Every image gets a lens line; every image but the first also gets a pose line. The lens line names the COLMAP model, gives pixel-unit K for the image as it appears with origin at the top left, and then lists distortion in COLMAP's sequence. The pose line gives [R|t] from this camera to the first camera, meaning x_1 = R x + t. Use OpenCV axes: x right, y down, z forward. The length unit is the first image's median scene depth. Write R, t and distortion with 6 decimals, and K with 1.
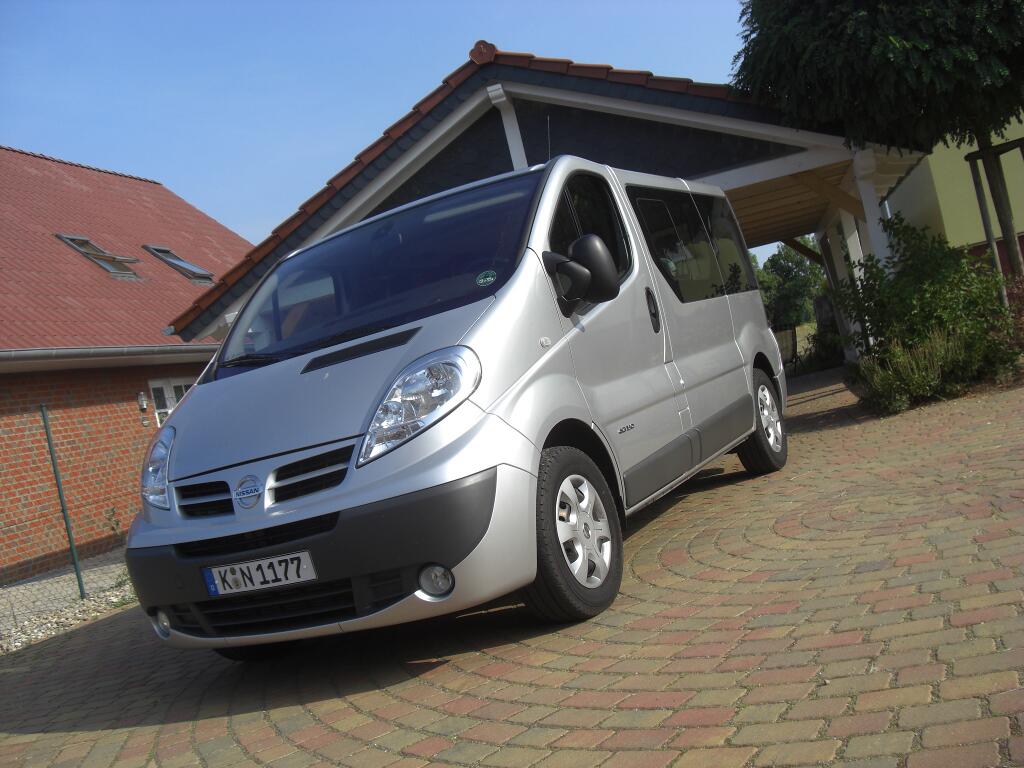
lens RADIAL K [[1103.7, 0, 511.7], [0, 1103.7, 380.8], [0, 0, 1]] dist [-0.227278, 0.217627]
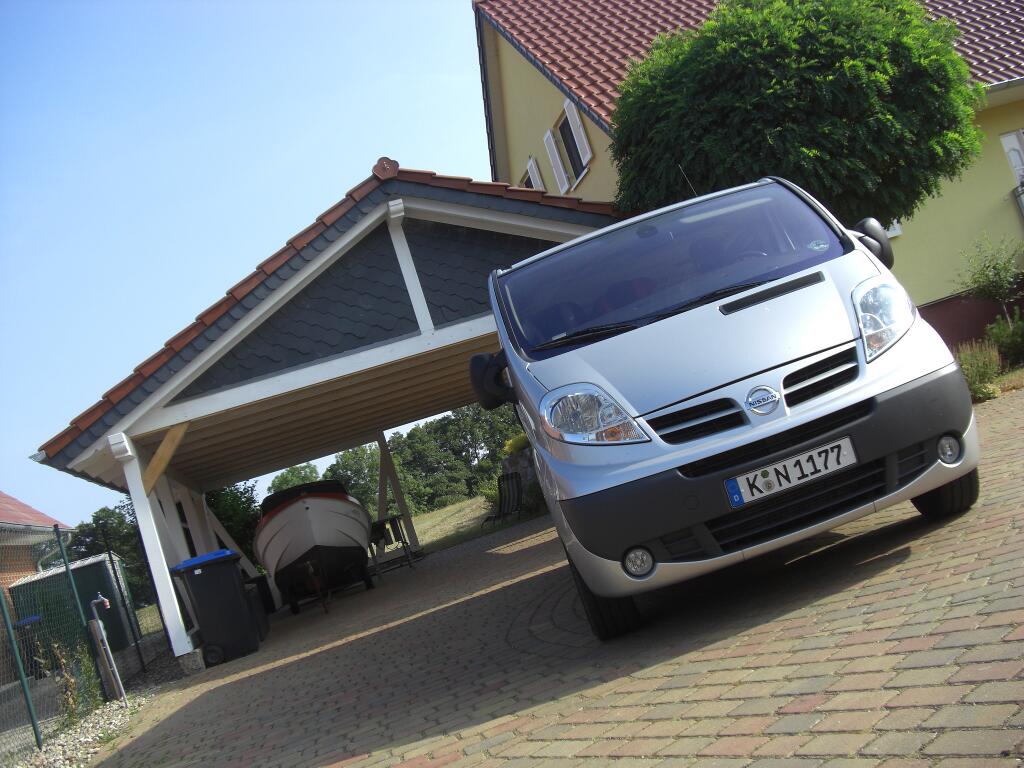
lens RADIAL K [[1103.7, 0, 511.7], [0, 1103.7, 380.8], [0, 0, 1]] dist [-0.227278, 0.217627]
pose [[0.901941, -0.017238, 0.431515, -0.911809], [0.106406, 0.977269, -0.183367, 0.249887], [-0.418546, 0.211302, 0.883273, 0.152422]]
